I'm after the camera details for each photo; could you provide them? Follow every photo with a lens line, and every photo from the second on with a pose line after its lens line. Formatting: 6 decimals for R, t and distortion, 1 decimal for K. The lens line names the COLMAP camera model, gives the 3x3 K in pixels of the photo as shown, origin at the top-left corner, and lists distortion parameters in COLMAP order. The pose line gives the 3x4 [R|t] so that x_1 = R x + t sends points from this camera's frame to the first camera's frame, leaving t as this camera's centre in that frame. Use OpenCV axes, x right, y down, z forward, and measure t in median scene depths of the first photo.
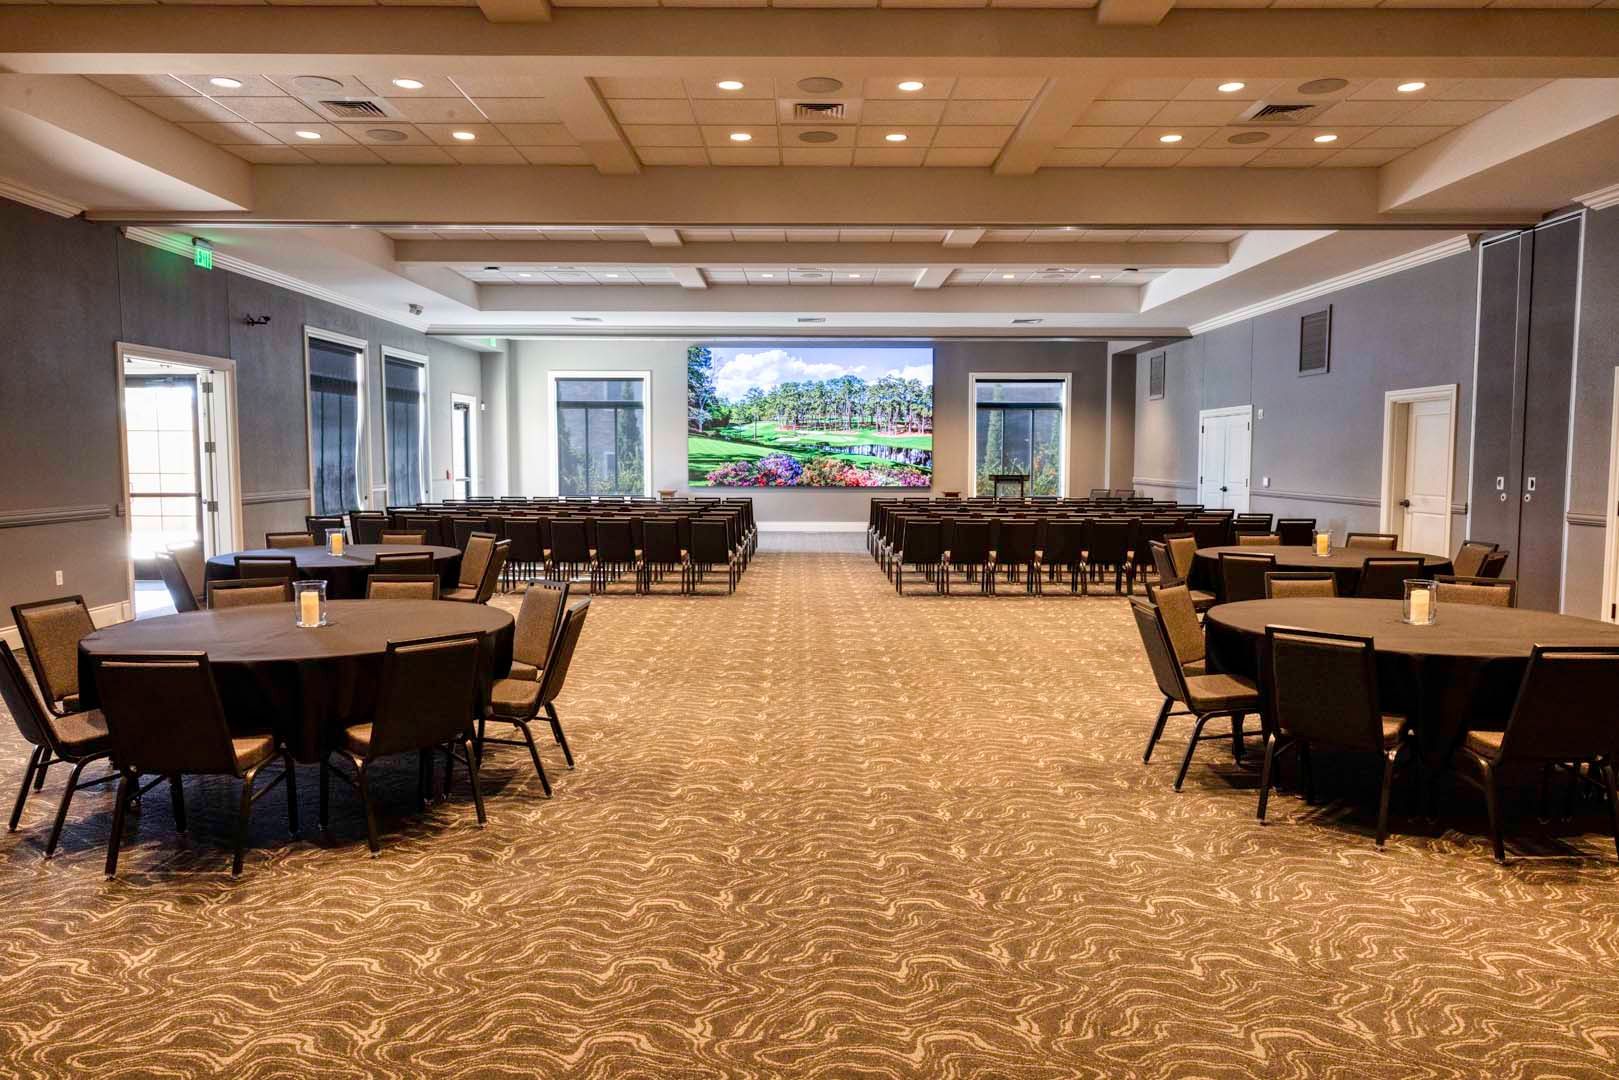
lens RADIAL K [[1103.3, 0, 804.3], [0, 1103.3, 532.8], [0, 0, 1]] dist [0.025591, -0.001057]
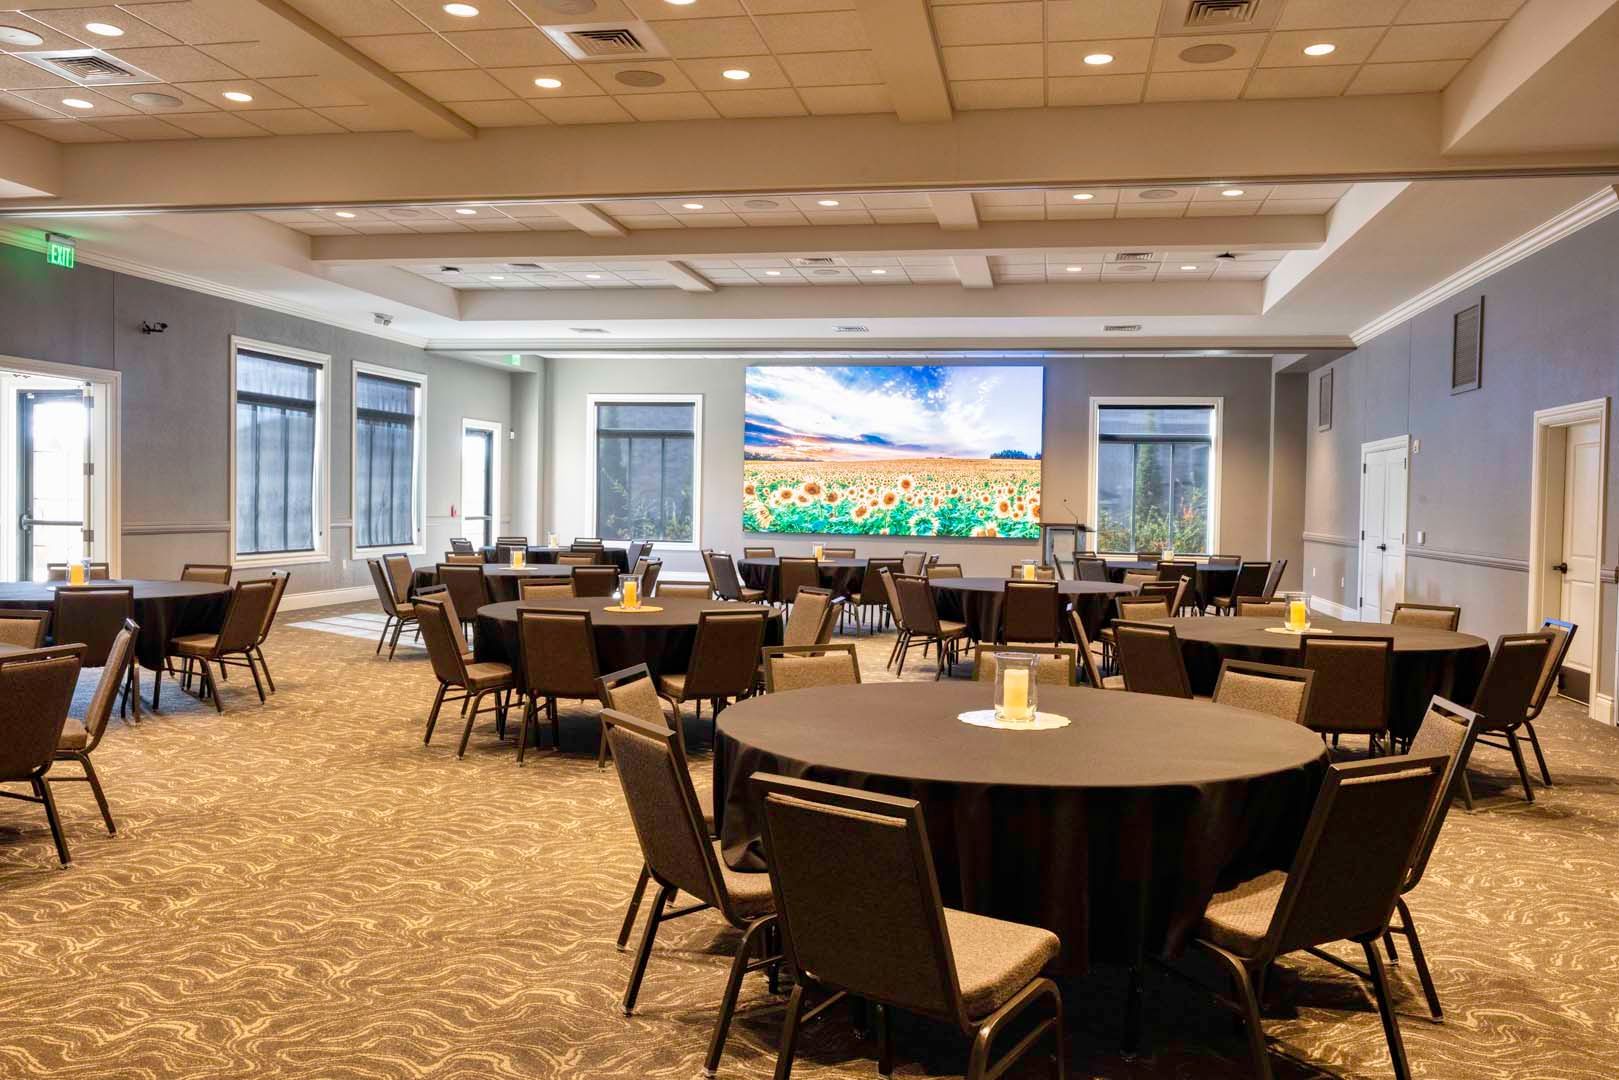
lens RADIAL K [[1277.0, 0, 800.2], [0, 1277.0, 549.1], [0, 0, 1]] dist [0.006692, 0.003403]
pose [[0.980160, 0.024306, -0.196711, 0.173517], [-0.031301, 0.998981, -0.032526, 0.002319], [0.195720, 0.038038, 0.979922, 0.079145]]
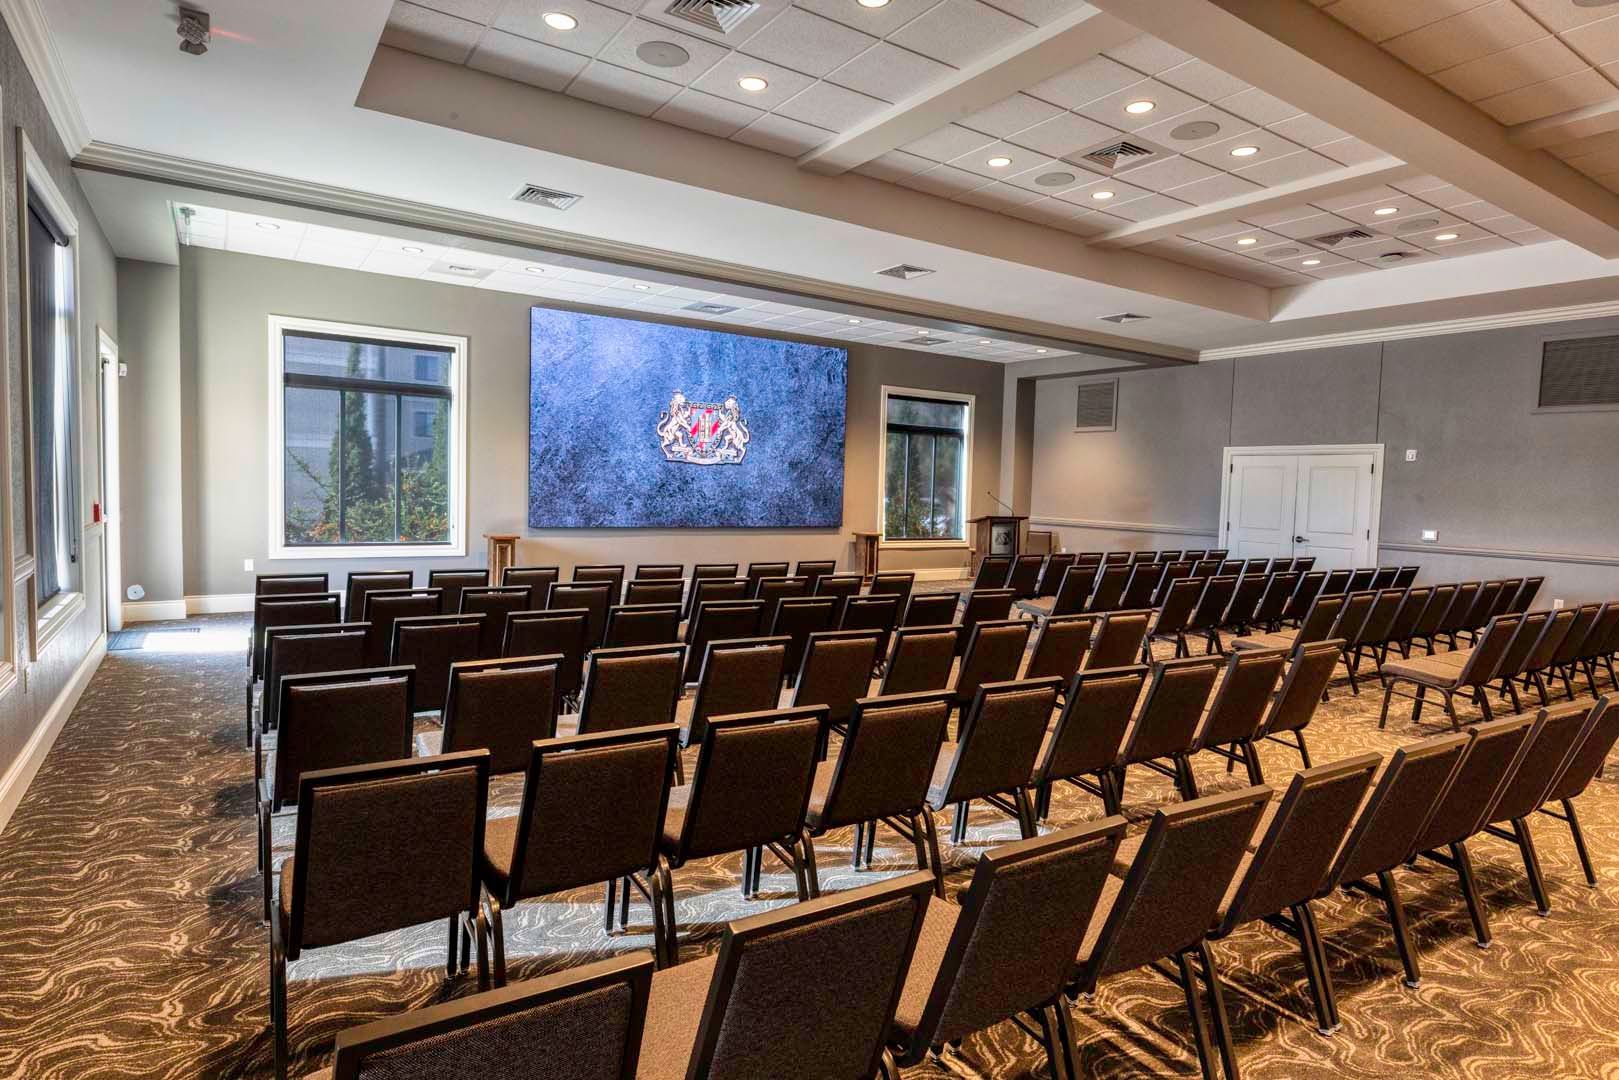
lens RADIAL K [[892.2, 0, 816.8], [0, 892.2, 528.1], [0, 0, 1]] dist [0.001520, 0.003793]
pose [[0.834867, -0.002981, 0.550444, -0.332698], [0.010249, 0.999896, -0.010130, -0.046950], [-0.550357, 0.014098, 0.834810, 0.652502]]
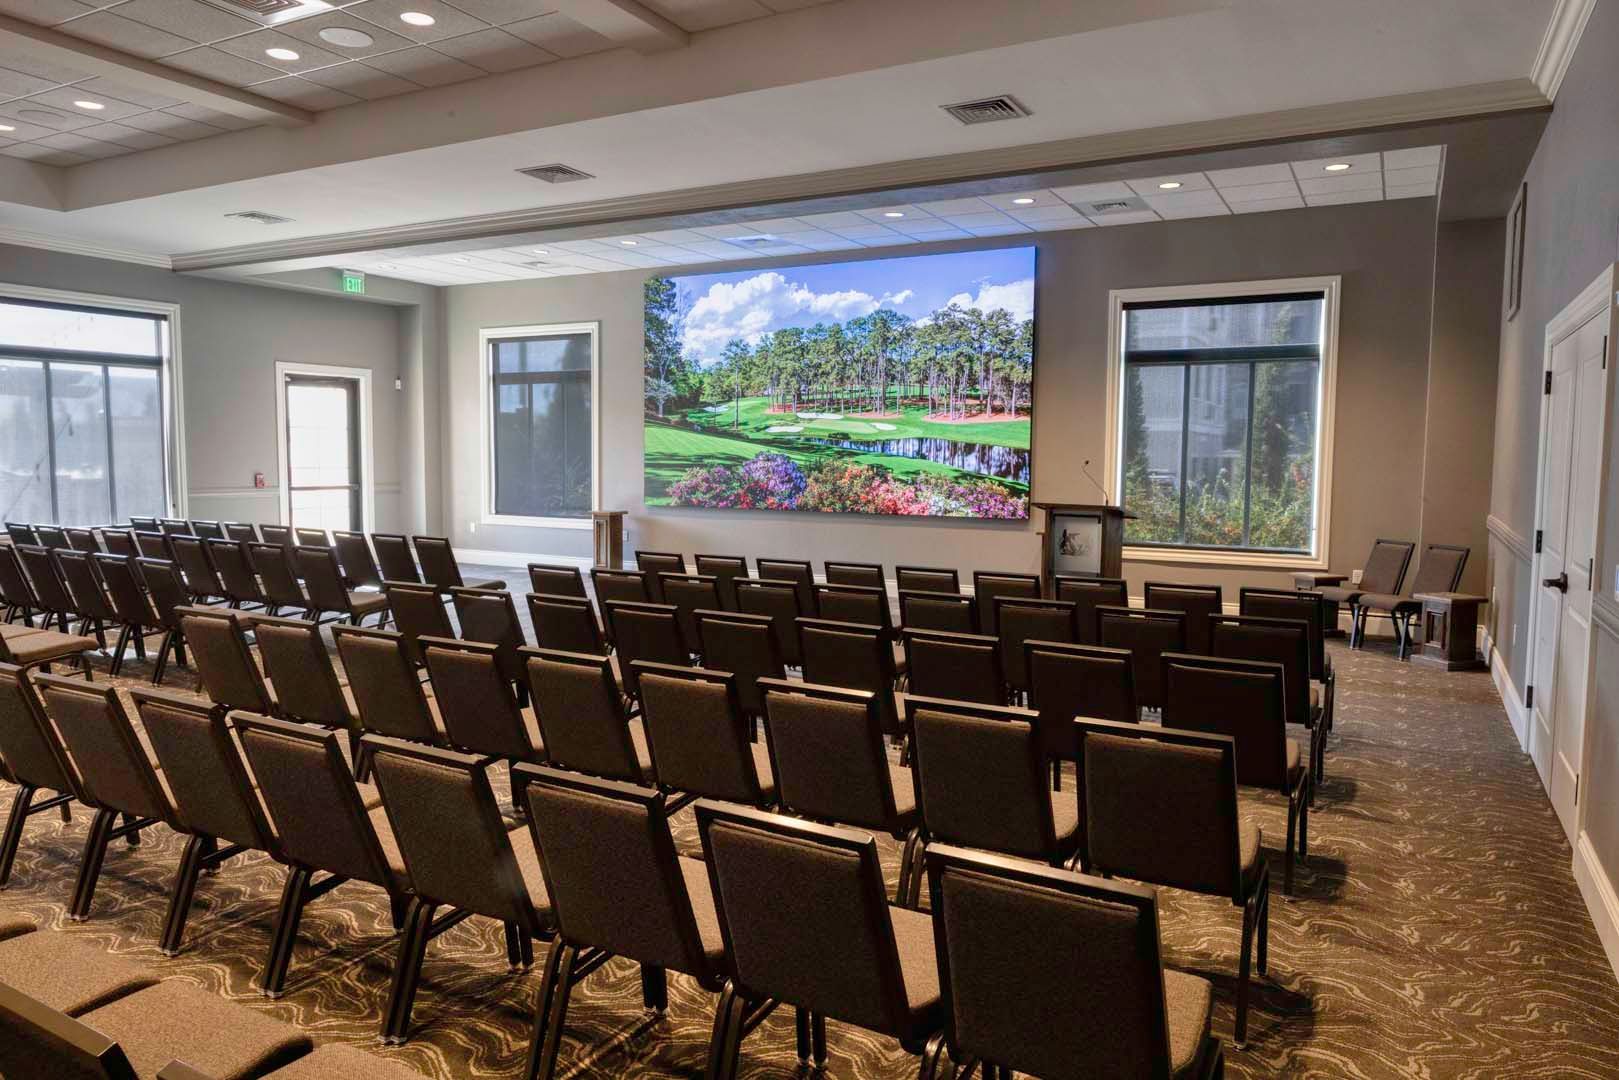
lens RADIAL K [[1081.9, 0, 804.7], [0, 1081.9, 541.6], [0, 0, 1]] dist [0.004839, 0.004462]
pose [[0.866606, 0.047345, -0.496742, 0.371002], [-0.043536, 0.998866, 0.019251, -0.050222], [0.497090, 0.004943, 0.867685, 0.696609]]
